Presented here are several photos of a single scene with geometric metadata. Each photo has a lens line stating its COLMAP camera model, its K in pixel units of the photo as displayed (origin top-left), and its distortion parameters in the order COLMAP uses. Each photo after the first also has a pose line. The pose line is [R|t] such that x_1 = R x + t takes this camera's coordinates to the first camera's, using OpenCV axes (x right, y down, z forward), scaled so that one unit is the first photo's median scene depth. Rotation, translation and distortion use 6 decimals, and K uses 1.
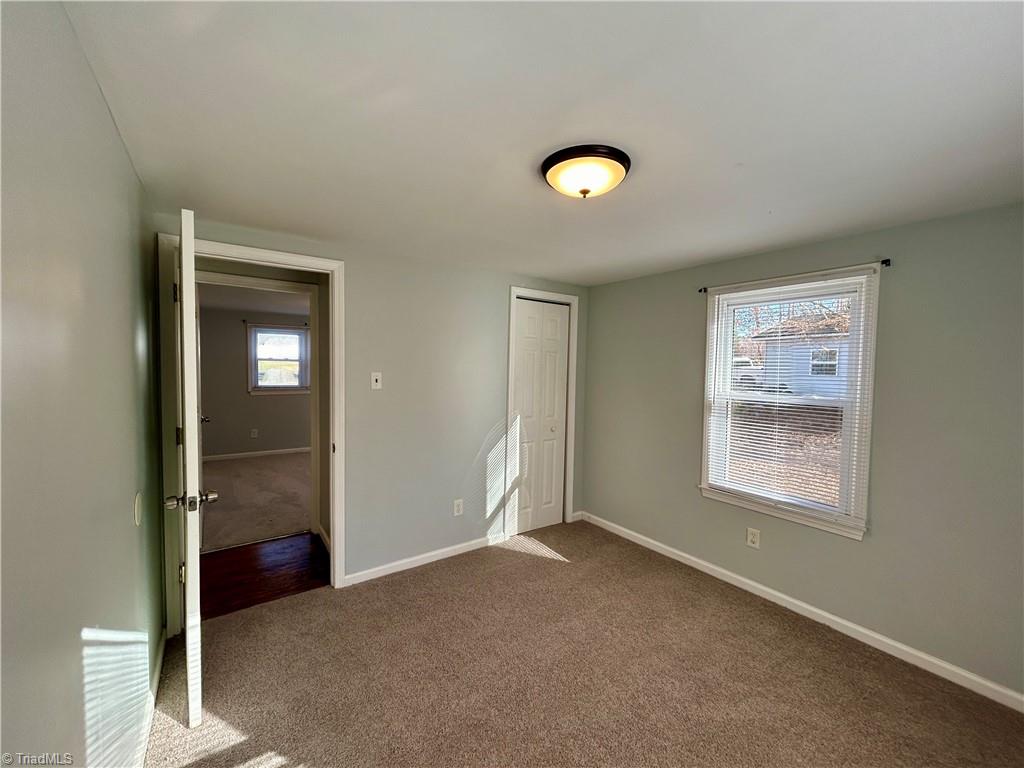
lens RADIAL K [[412.4, 0, 512.8], [0, 412.4, 383.1], [0, 0, 1]] dist [-0.000071, 0.000379]
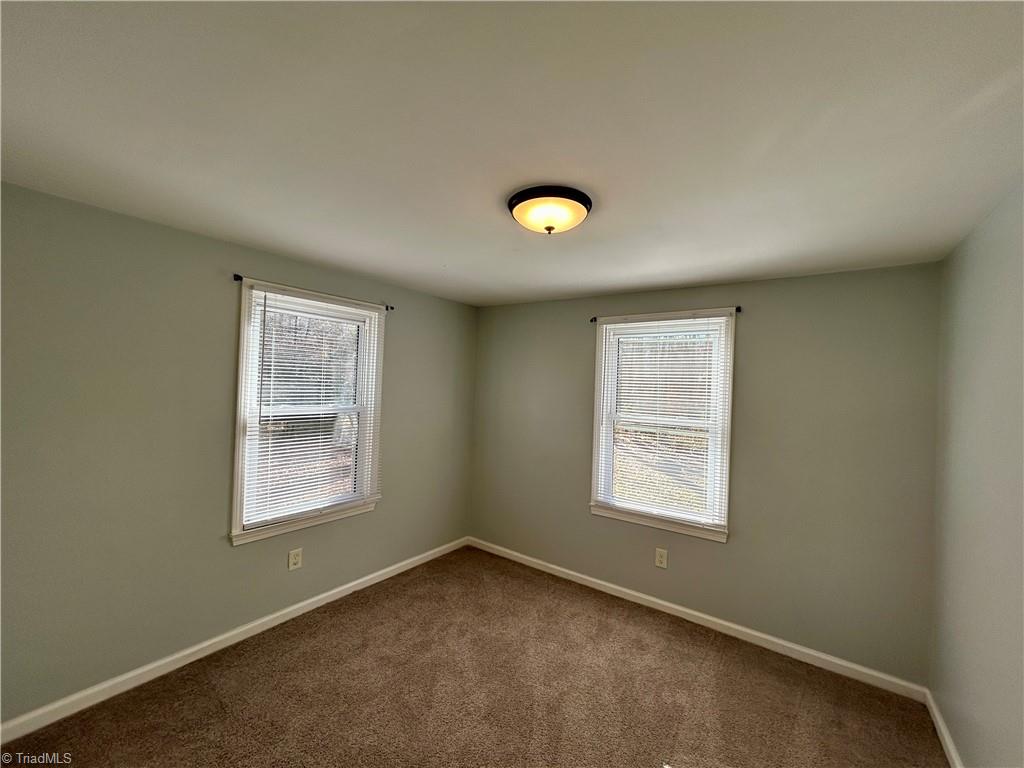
lens RADIAL K [[412.4, 0, 512.8], [0, 412.4, 383.1], [0, 0, 1]] dist [-0.000071, 0.000379]
pose [[-0.331116, -0.025771, 0.943238, -0.477194], [-0.004362, 0.999658, 0.025781, -0.056922], [-0.943580, 0.004422, -0.331116, 0.859515]]
